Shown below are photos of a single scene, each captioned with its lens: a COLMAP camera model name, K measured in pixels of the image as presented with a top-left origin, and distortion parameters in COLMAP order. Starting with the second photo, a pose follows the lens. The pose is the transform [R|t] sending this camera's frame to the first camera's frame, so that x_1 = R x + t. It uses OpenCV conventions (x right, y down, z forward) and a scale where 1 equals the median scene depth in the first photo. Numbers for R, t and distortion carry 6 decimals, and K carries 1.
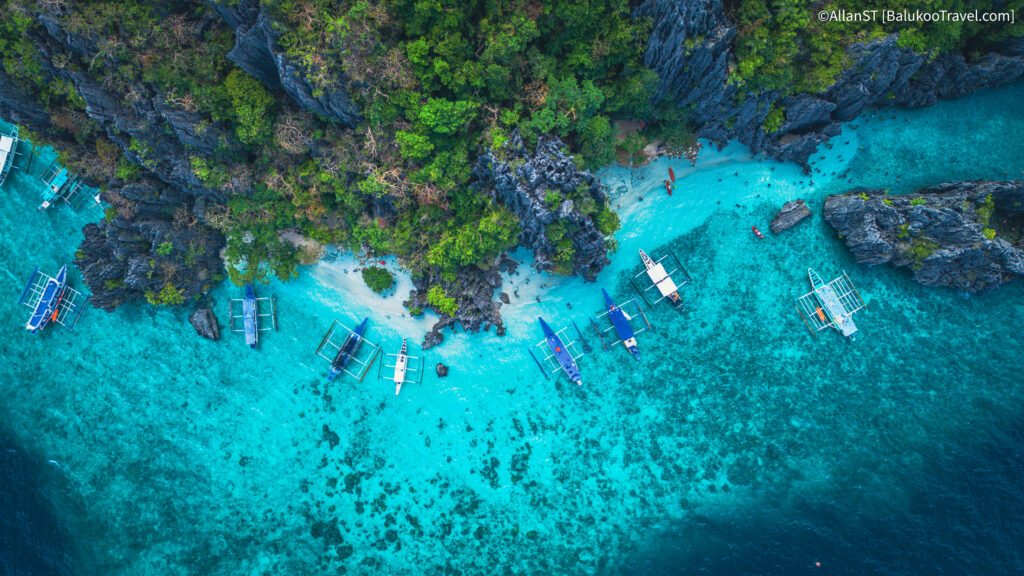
lens RADIAL K [[886.8, 0, 512.0], [0, 886.8, 288.0], [0, 0, 1]] dist [-0.004573, -0.000228]
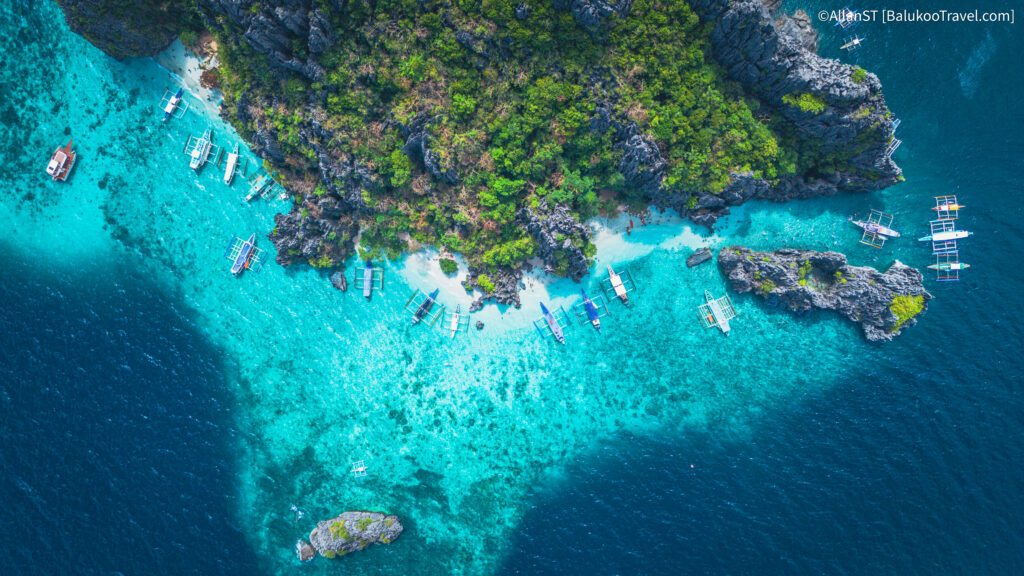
lens RADIAL K [[886.8, 0, 512.0], [0, 886.8, 288.0], [0, 0, 1]] dist [-0.004573, -0.000228]
pose [[0.993475, 0.113333, 0.012768, -0.050479], [-0.113631, 0.993193, 0.025618, -0.025668], [-0.009778, -0.026901, 0.999590, -0.656689]]
